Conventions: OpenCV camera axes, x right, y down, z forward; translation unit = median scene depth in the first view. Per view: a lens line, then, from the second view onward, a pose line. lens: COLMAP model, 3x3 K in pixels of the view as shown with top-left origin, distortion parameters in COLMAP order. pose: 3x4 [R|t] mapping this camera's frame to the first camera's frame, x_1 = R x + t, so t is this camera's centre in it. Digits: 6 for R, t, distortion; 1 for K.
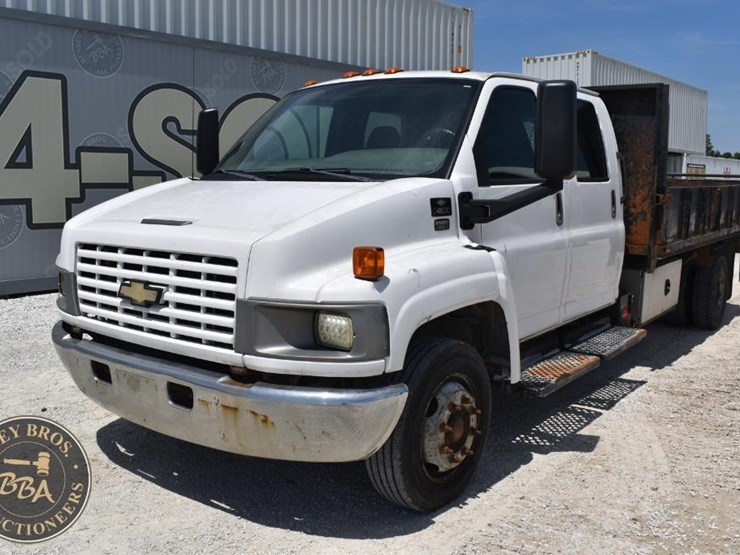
lens RADIAL K [[726.9, 0, 370.0], [0, 726.9, 277.5], [0, 0, 1]] dist [-0.087502, 0.003652]
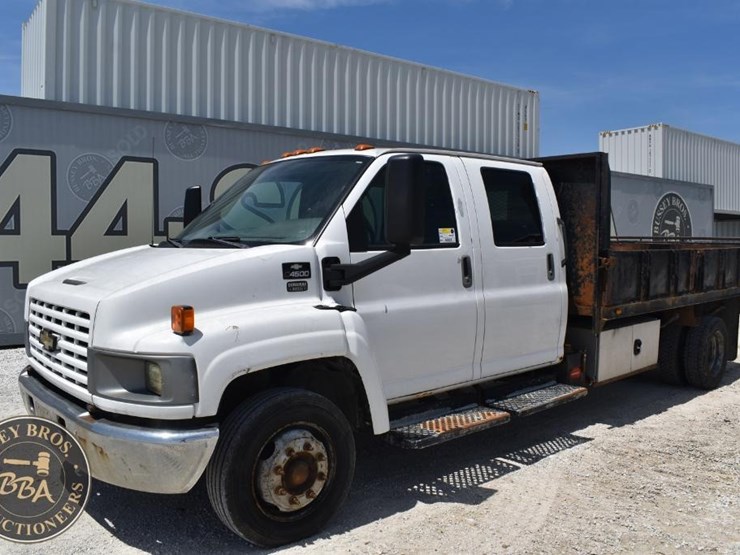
lens RADIAL K [[644.9, 0, 370.0], [0, 644.9, 277.5], [0, 0, 1]] dist [-0.101073, 0.016471]
pose [[0.981148, 0.005854, -0.193169, 0.289570], [-0.021565, 0.996615, -0.079335, -0.007680], [0.192051, 0.082005, 0.977953, 0.038083]]
